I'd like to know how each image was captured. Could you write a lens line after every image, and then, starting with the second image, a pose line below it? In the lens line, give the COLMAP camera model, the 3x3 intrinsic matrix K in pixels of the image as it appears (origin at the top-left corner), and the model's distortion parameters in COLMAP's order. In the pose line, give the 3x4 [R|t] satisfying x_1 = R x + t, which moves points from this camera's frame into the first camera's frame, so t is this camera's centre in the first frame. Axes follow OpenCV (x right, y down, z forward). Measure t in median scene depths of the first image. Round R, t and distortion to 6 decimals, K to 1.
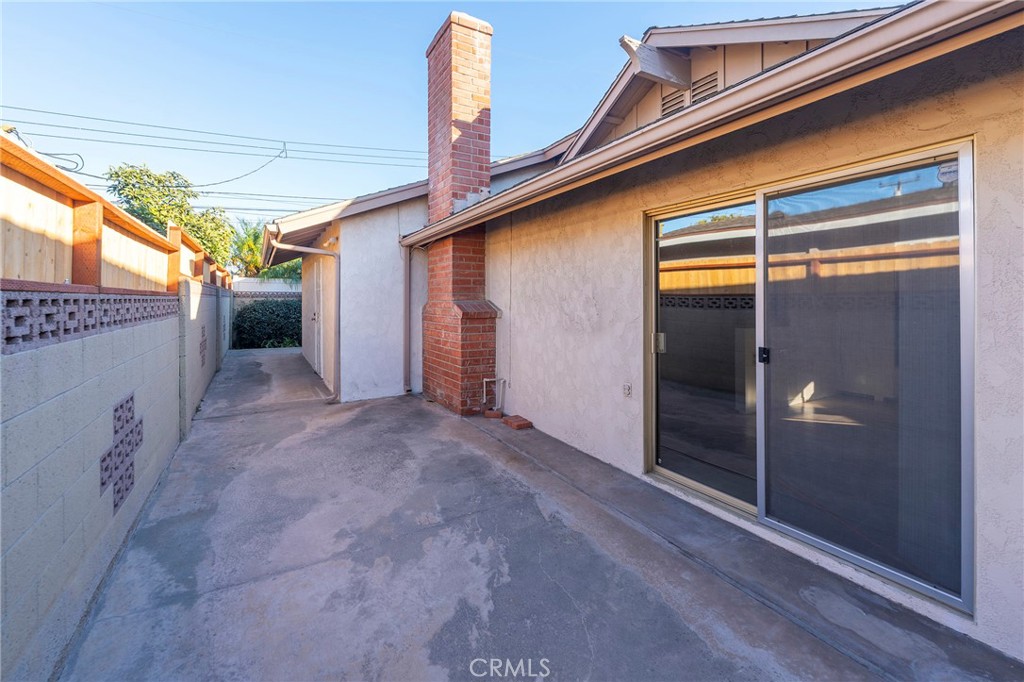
lens RADIAL K [[416.6, 0, 491.4], [0, 416.6, 299.2], [0, 0, 1]] dist [-0.000800, -0.000280]
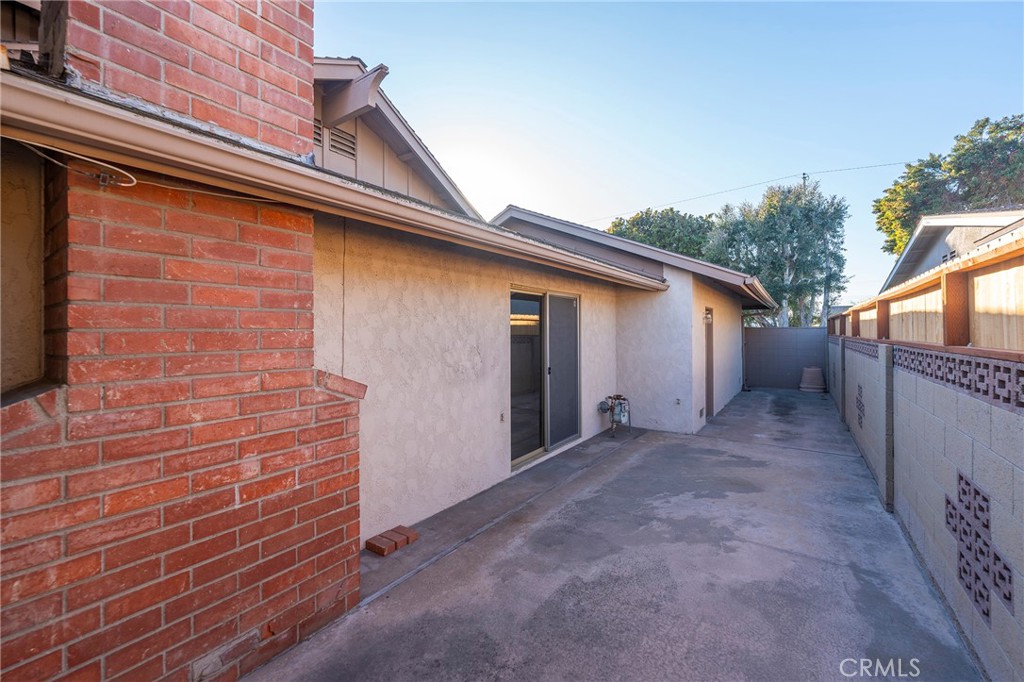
lens RADIAL K [[425.5, 0, 513.2], [0, 425.5, 329.7], [0, 0, 1]] dist [-0.001786, 0.000008]
pose [[-0.450892, 0.007691, 0.892545, -0.871426], [0.006597, 0.999964, -0.005285, -0.046700], [-0.892554, 0.003505, -0.450927, 1.562307]]
